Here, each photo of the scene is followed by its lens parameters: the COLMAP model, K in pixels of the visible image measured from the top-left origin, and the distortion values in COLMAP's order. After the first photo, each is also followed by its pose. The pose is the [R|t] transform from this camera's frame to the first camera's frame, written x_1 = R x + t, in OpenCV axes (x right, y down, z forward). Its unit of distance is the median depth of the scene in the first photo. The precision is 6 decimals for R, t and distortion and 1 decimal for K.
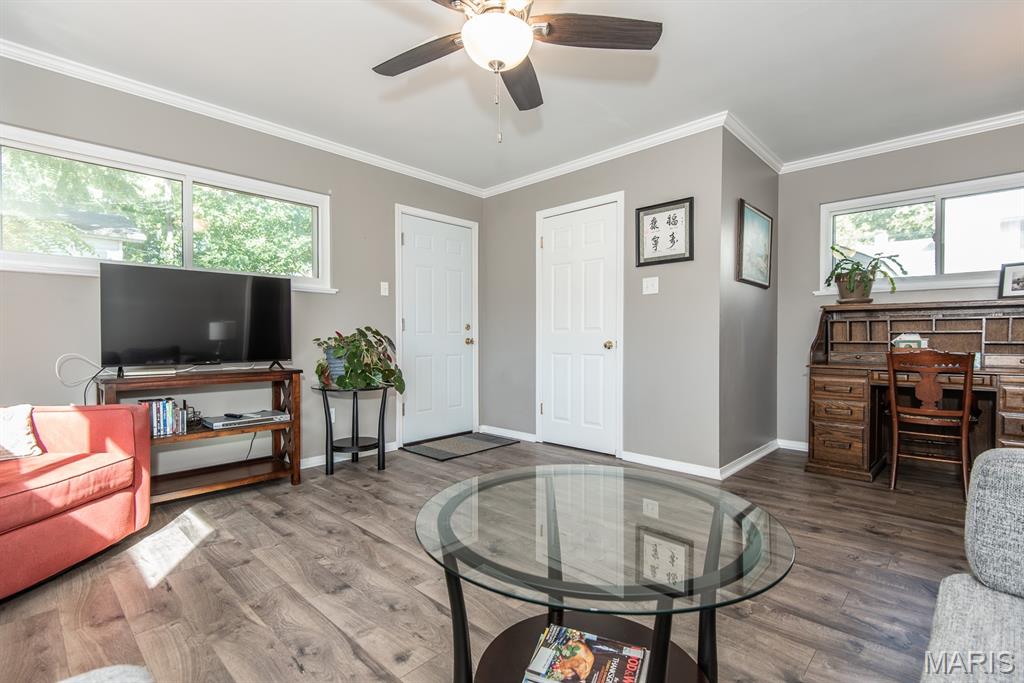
lens RADIAL K [[486.1, 0, 507.9], [0, 486.1, 335.8], [0, 0, 1]] dist [-0.013963, -0.000197]
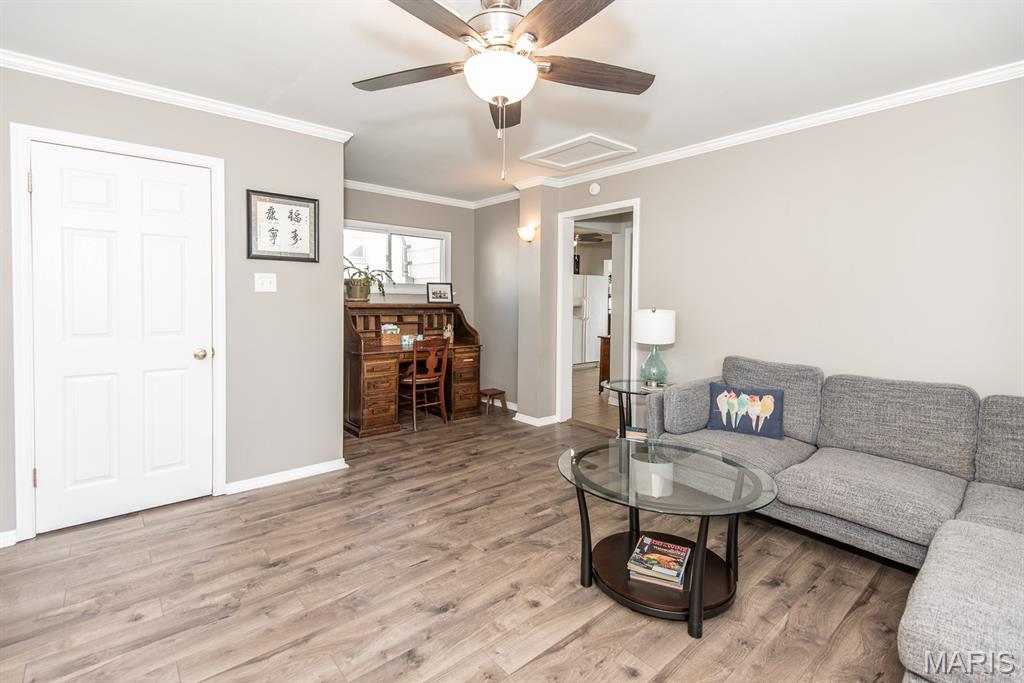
lens RADIAL K [[470.8, 0, 508.6], [0, 470.8, 304.8], [0, 0, 1]] dist [0.030620, -0.017634]
pose [[0.076066, -0.009757, 0.997055, -0.568911], [-0.011202, 0.999881, 0.010639, -0.082066], [-0.997040, -0.011978, 0.075947, 0.525223]]
